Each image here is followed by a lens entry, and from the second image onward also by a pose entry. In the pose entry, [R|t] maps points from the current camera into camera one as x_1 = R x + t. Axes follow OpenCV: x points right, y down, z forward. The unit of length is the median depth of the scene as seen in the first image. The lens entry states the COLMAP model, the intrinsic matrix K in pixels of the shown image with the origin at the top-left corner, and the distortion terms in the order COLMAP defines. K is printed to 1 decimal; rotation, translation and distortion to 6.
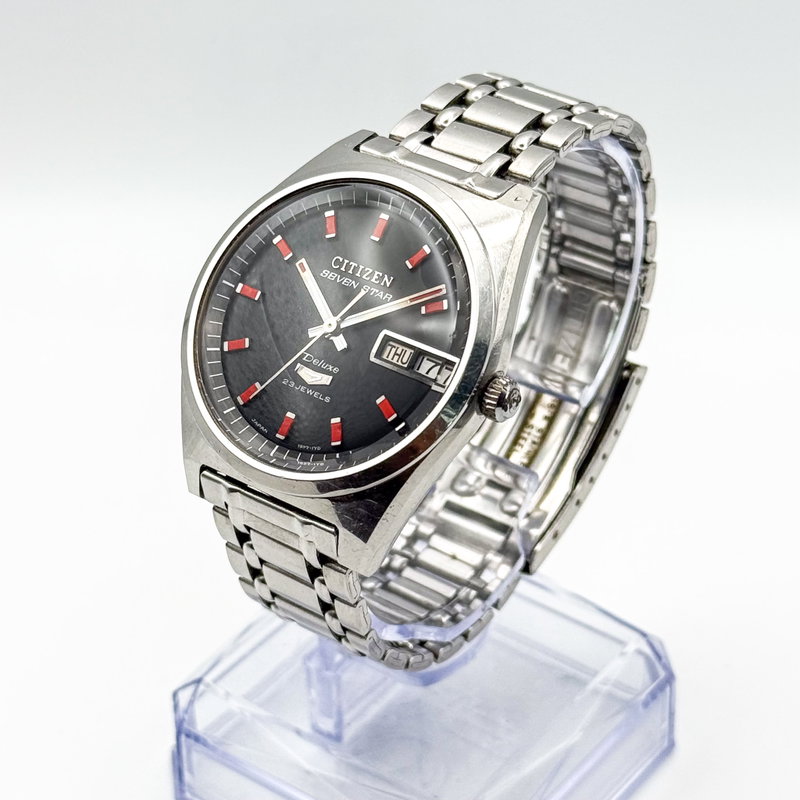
lens RADIAL K [[2222.5, 0, 400.0], [0, 2222.5, 400.0], [0, 0, 1]] dist [-0.032154, -0.048948]
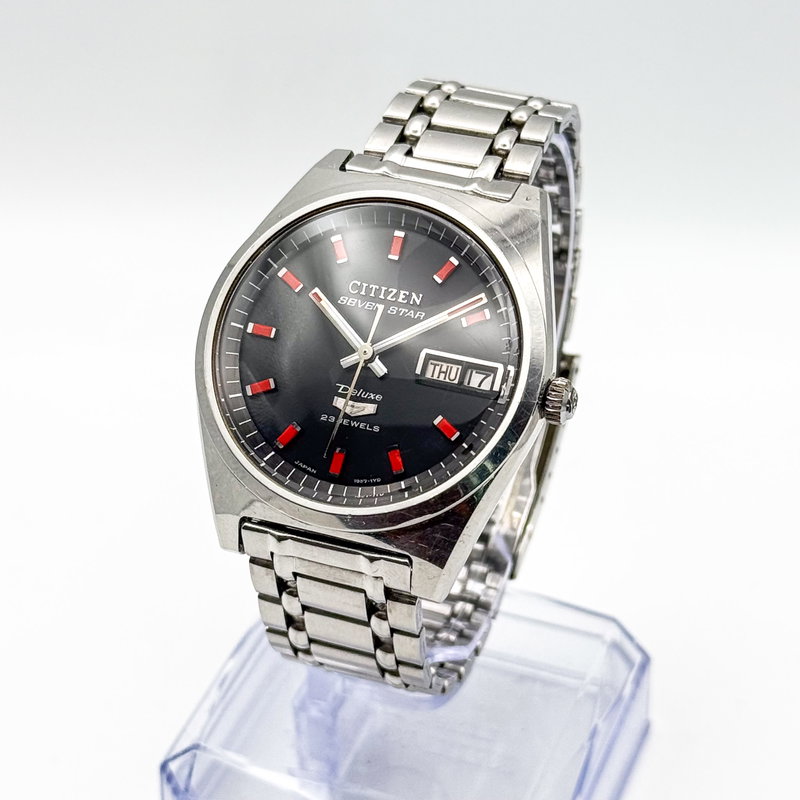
lens RADIAL K [[2222.5, 0, 400.0], [0, 2222.5, 400.0], [0, 0, 1]] dist [-0.032154, -0.048948]
pose [[0.957625, -0.144962, 0.248879, -0.253619], [0.146516, 0.989131, 0.012374, -0.022287], [-0.247967, 0.024615, 0.968456, 0.061566]]
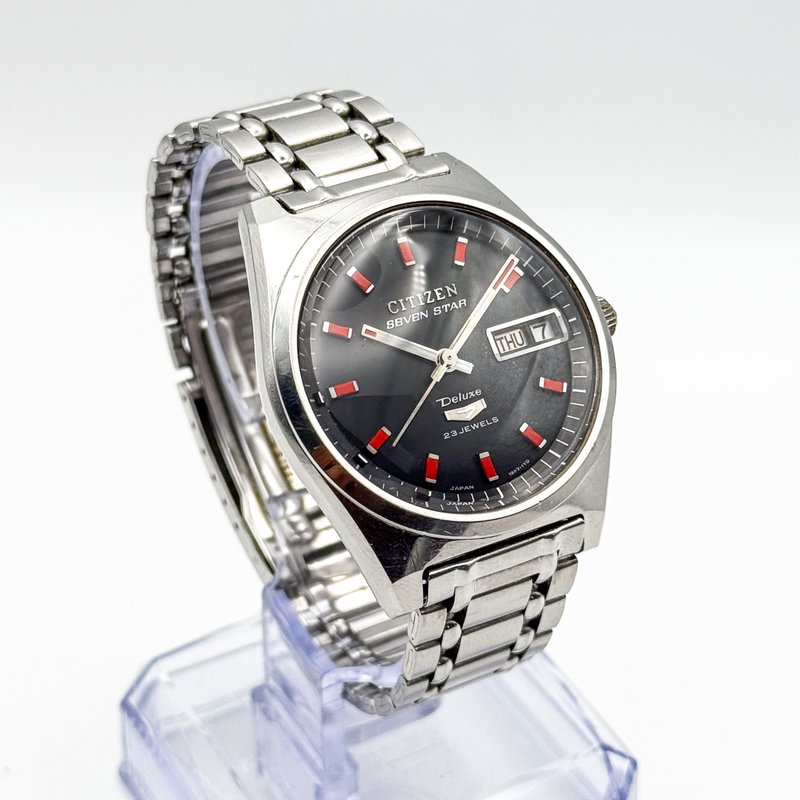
lens RADIAL K [[2222.5, 0, 400.0], [0, 2222.5, 400.0], [0, 0, 1]] dist [-0.032154, -0.048948]
pose [[0.387746, -0.490143, 0.780649, -0.767683], [0.511897, 0.818806, 0.259843, -0.268555], [-0.766560, 0.298859, 0.568391, 0.472201]]
